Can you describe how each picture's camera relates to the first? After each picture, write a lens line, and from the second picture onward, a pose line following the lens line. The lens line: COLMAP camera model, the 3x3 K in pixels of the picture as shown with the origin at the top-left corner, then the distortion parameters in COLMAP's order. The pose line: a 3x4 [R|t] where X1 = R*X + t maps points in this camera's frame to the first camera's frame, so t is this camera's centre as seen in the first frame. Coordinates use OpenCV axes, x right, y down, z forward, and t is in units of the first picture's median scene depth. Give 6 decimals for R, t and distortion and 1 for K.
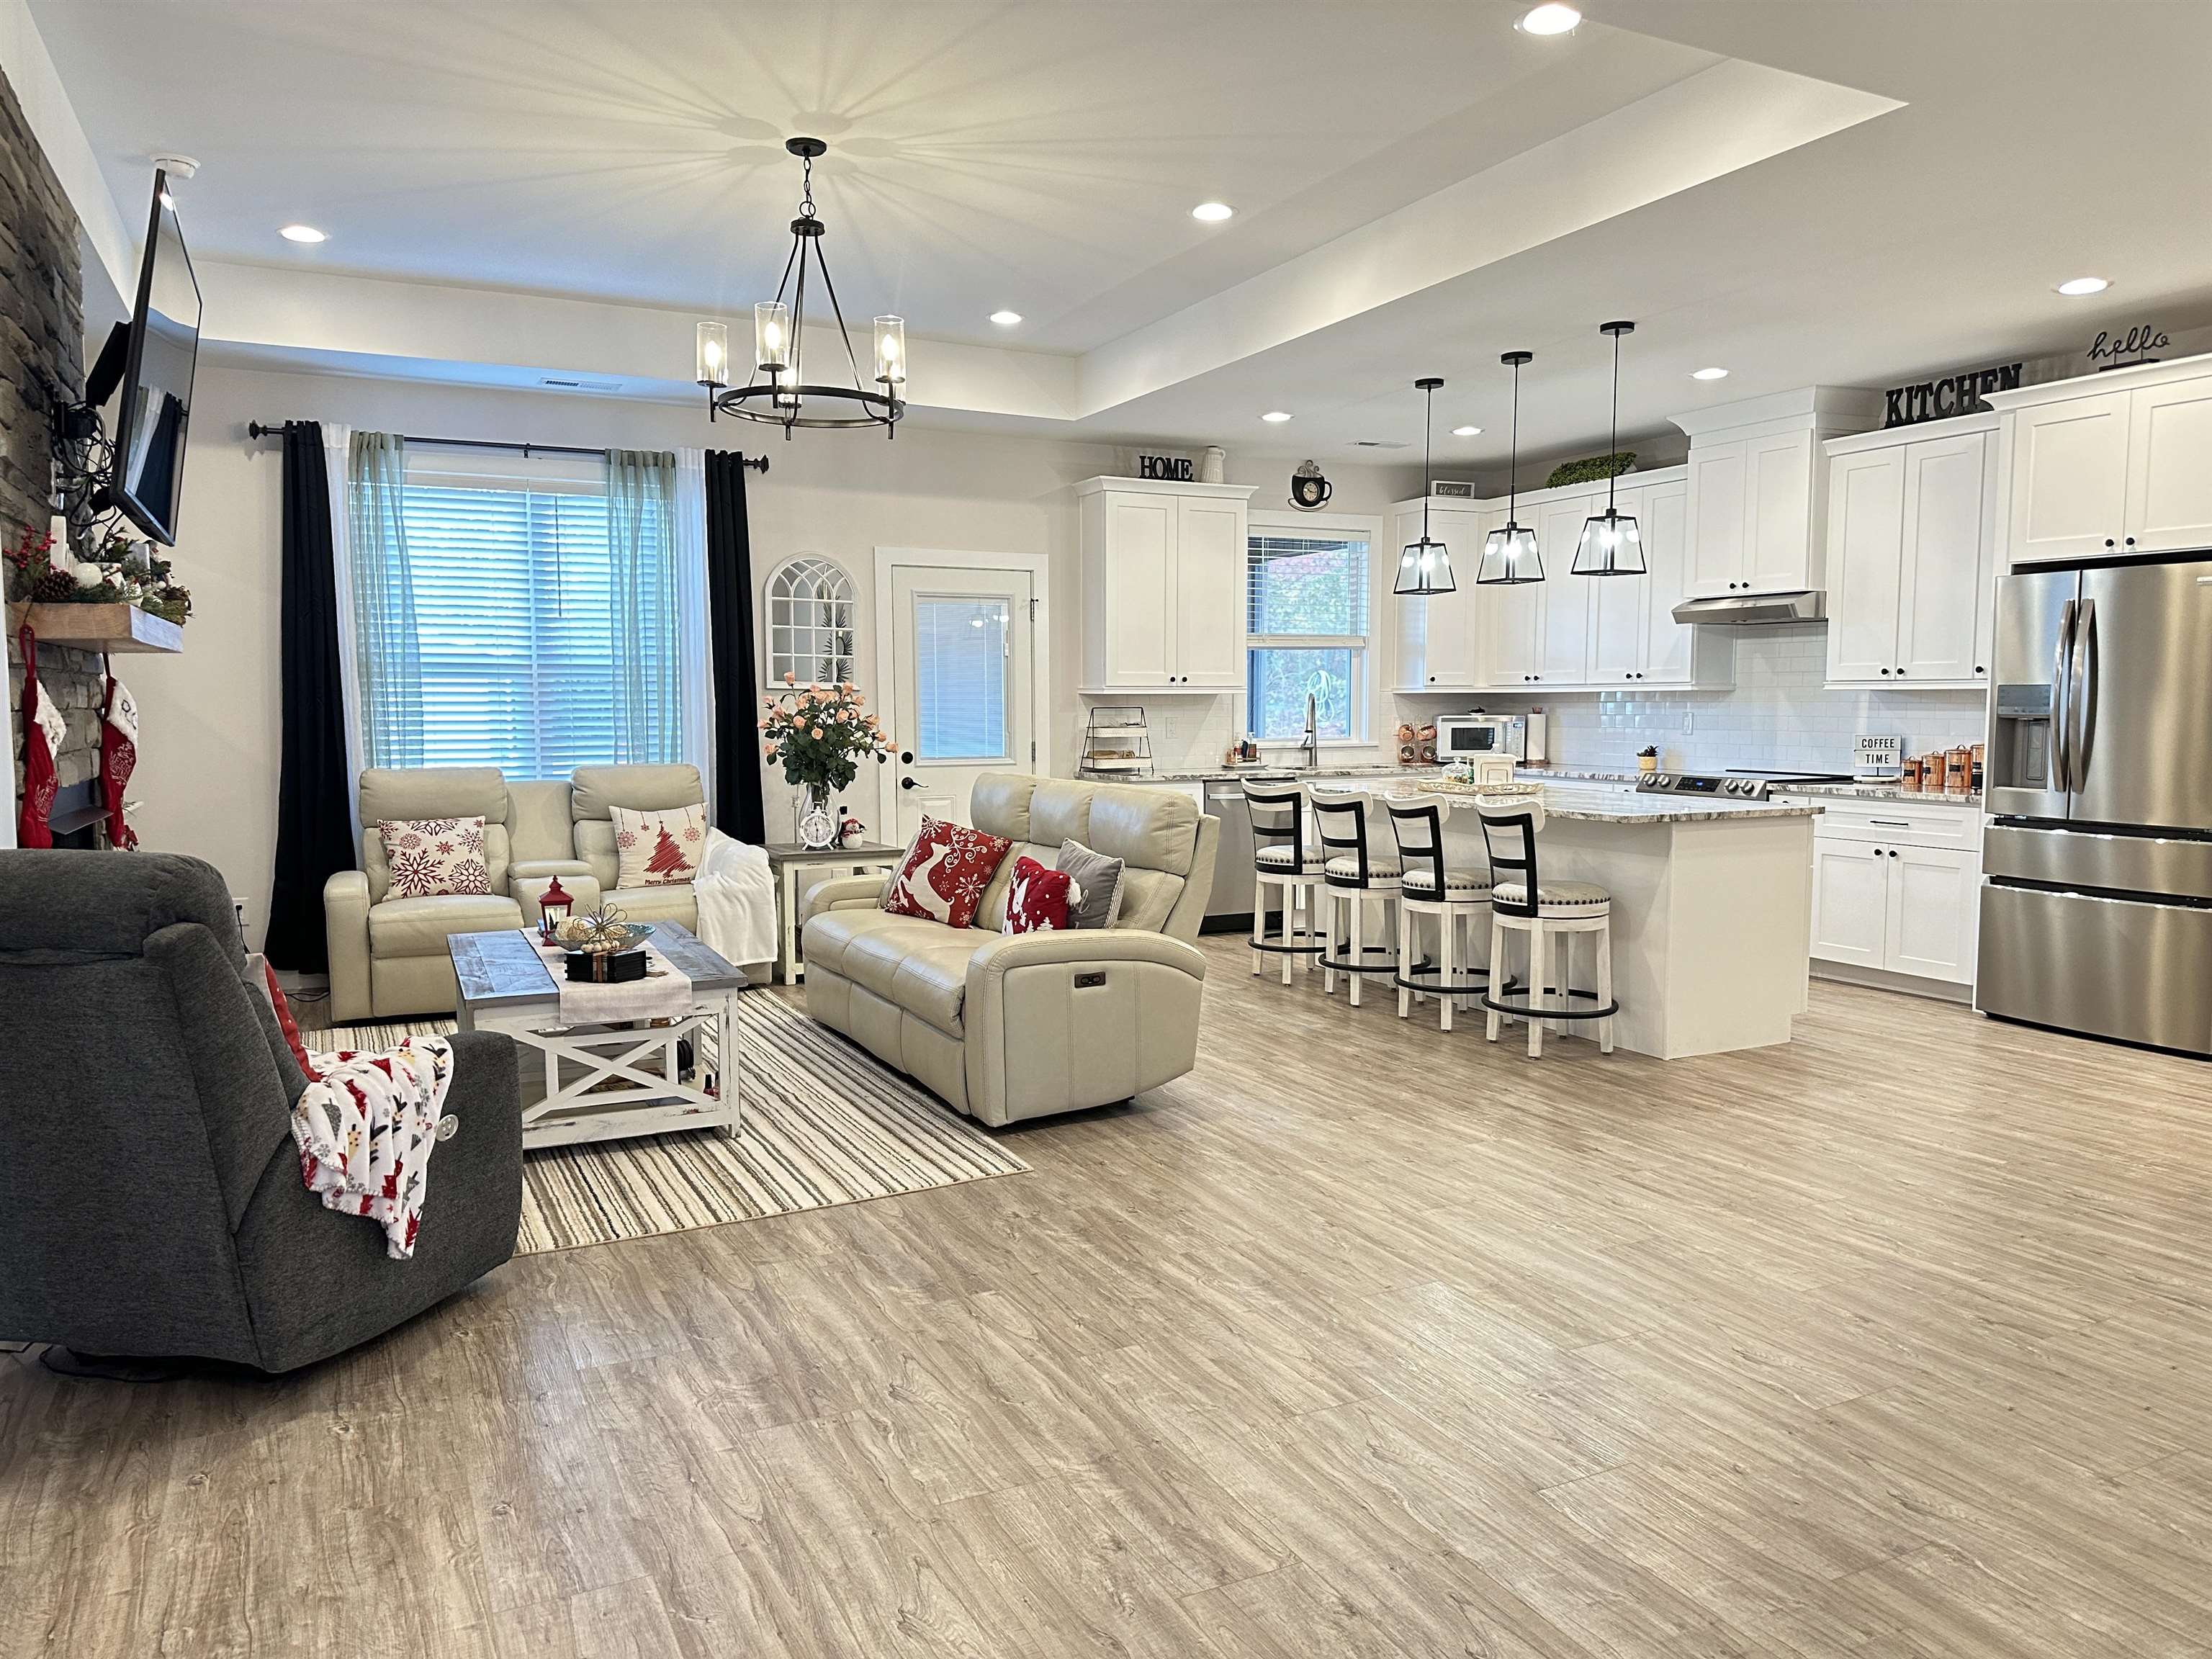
lens RADIAL K [[1549.4, 0, 1100.2], [0, 1549.4, 831.5], [0, 0, 1]] dist [0.047817, -0.044816]
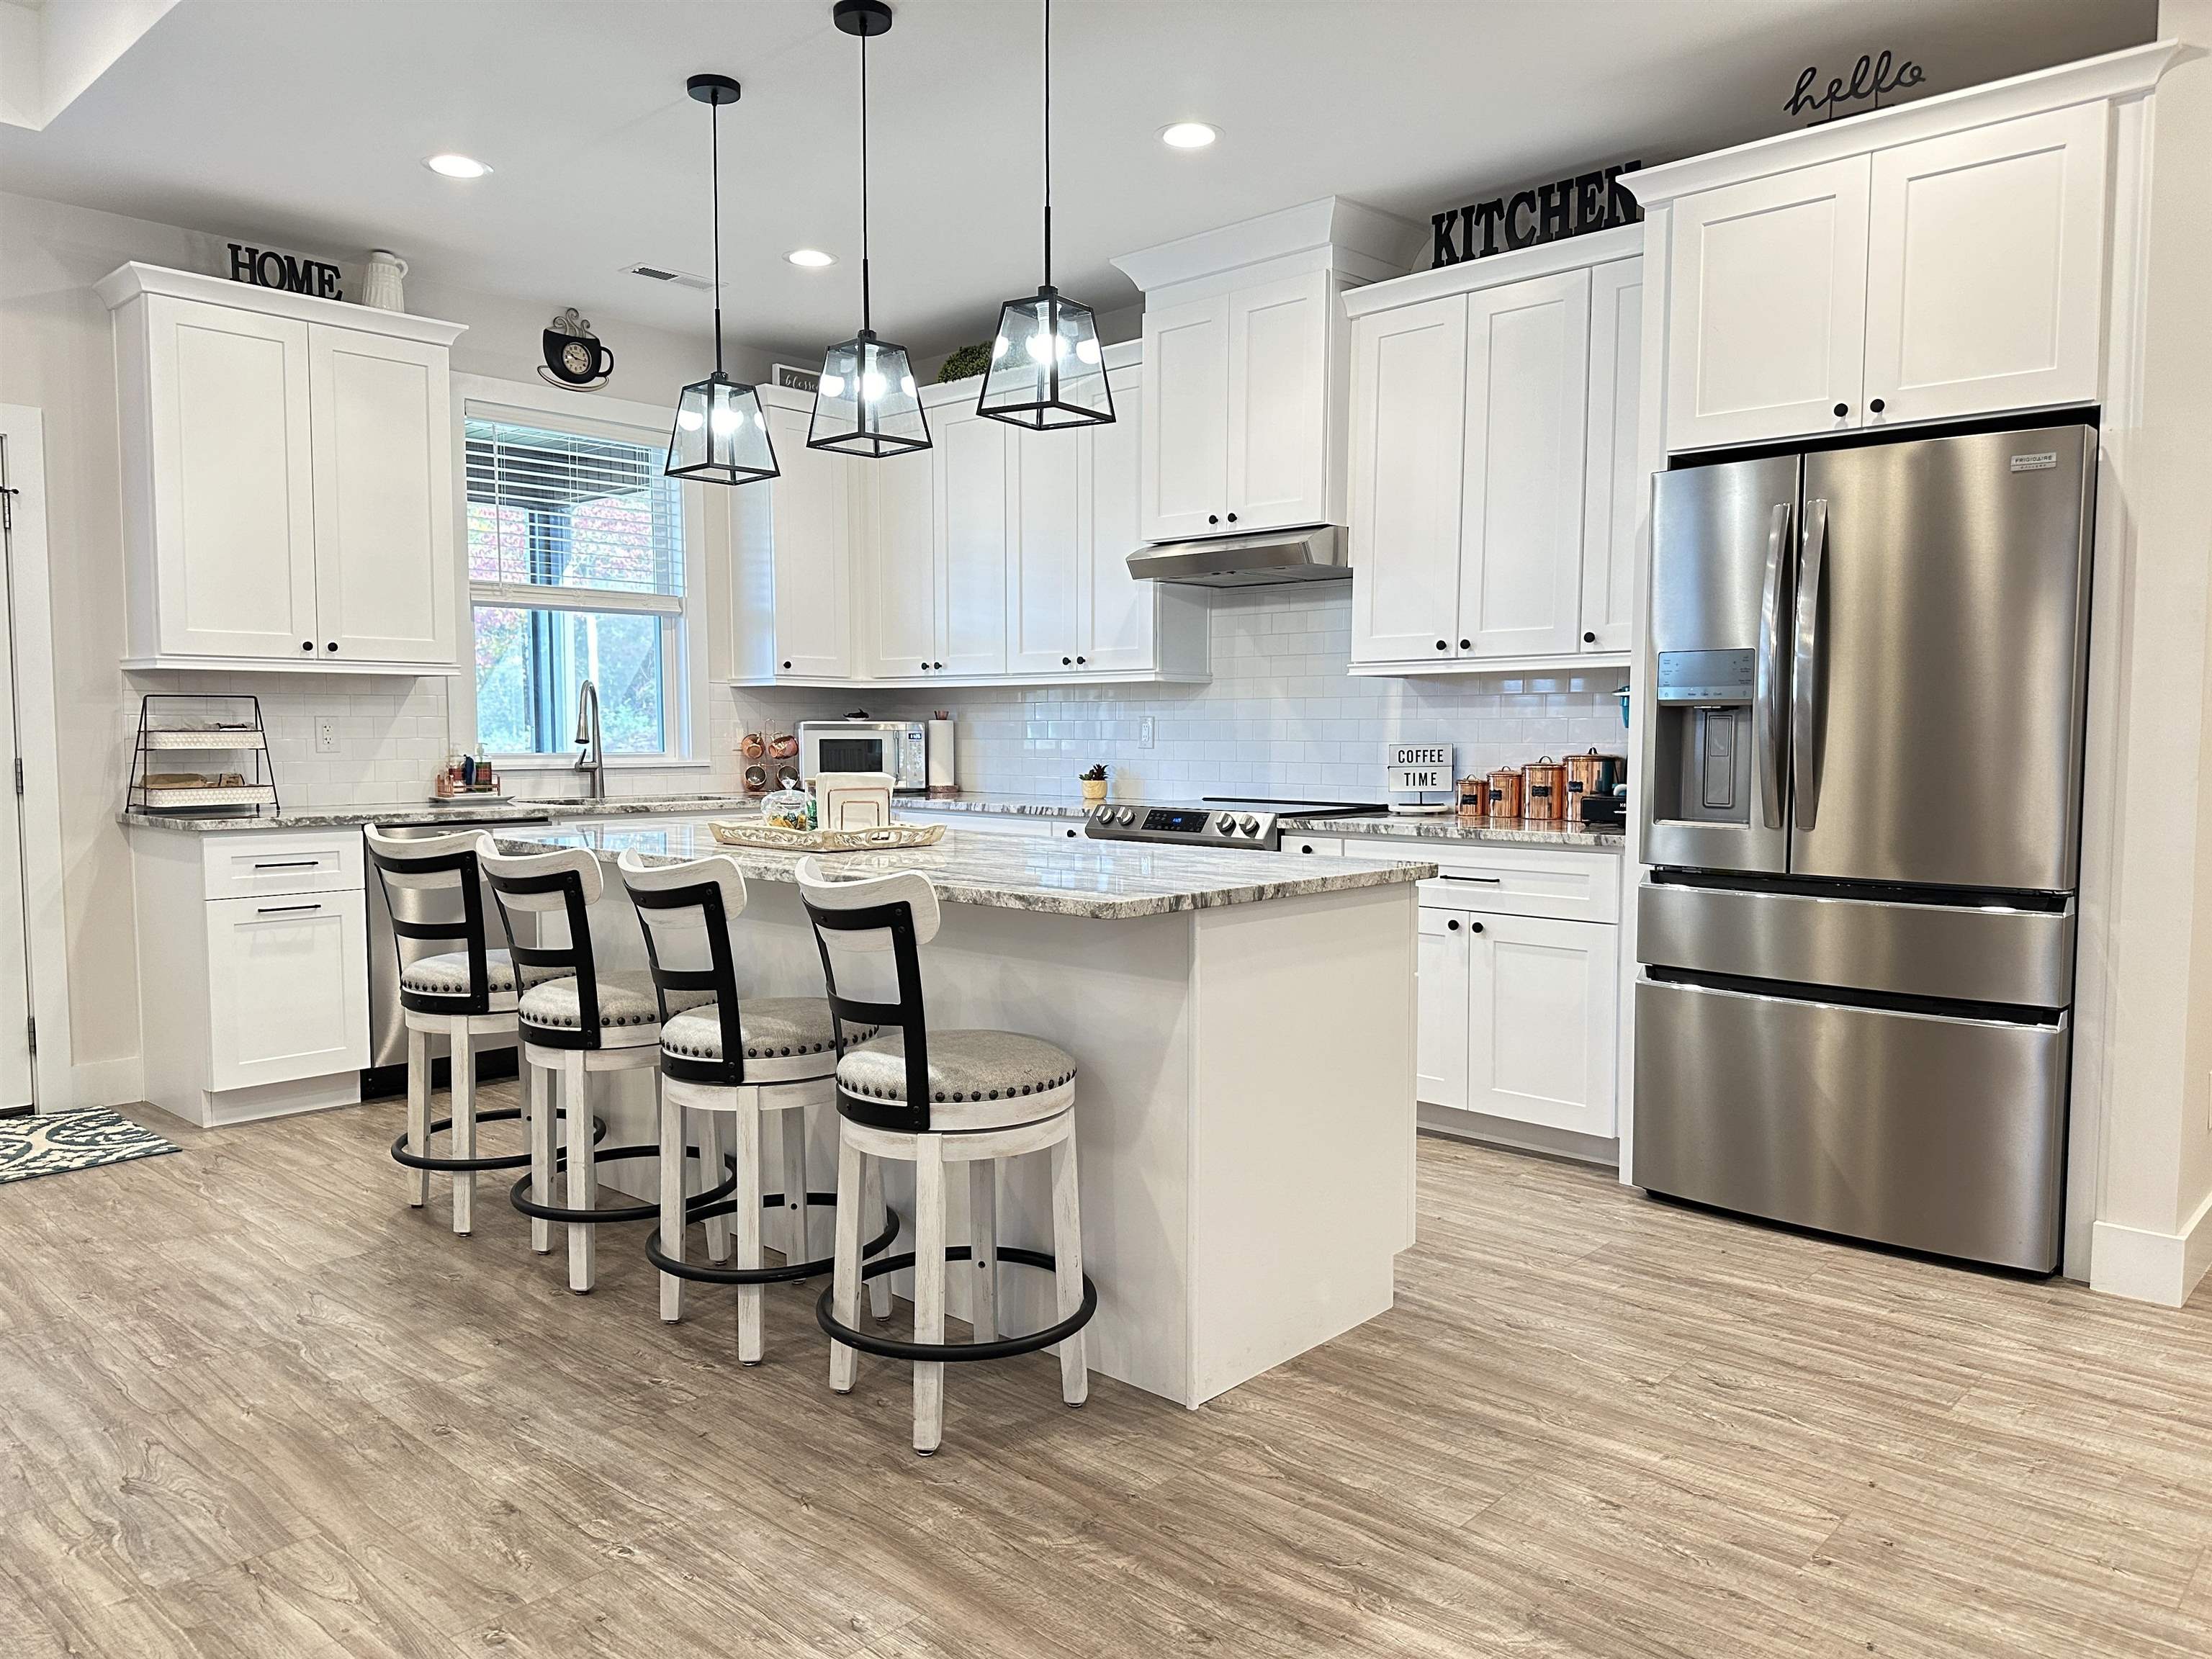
lens RADIAL K [[1549.4, 0, 1112.5], [0, 1549.4, 837.9], [0, 0, 1]] dist [0.047817, -0.044816]
pose [[0.930645, -0.021328, 0.365302, 0.140194], [0.026558, 0.999604, -0.009298, -0.020006], [-0.364959, 0.018355, 0.930843, 0.466981]]
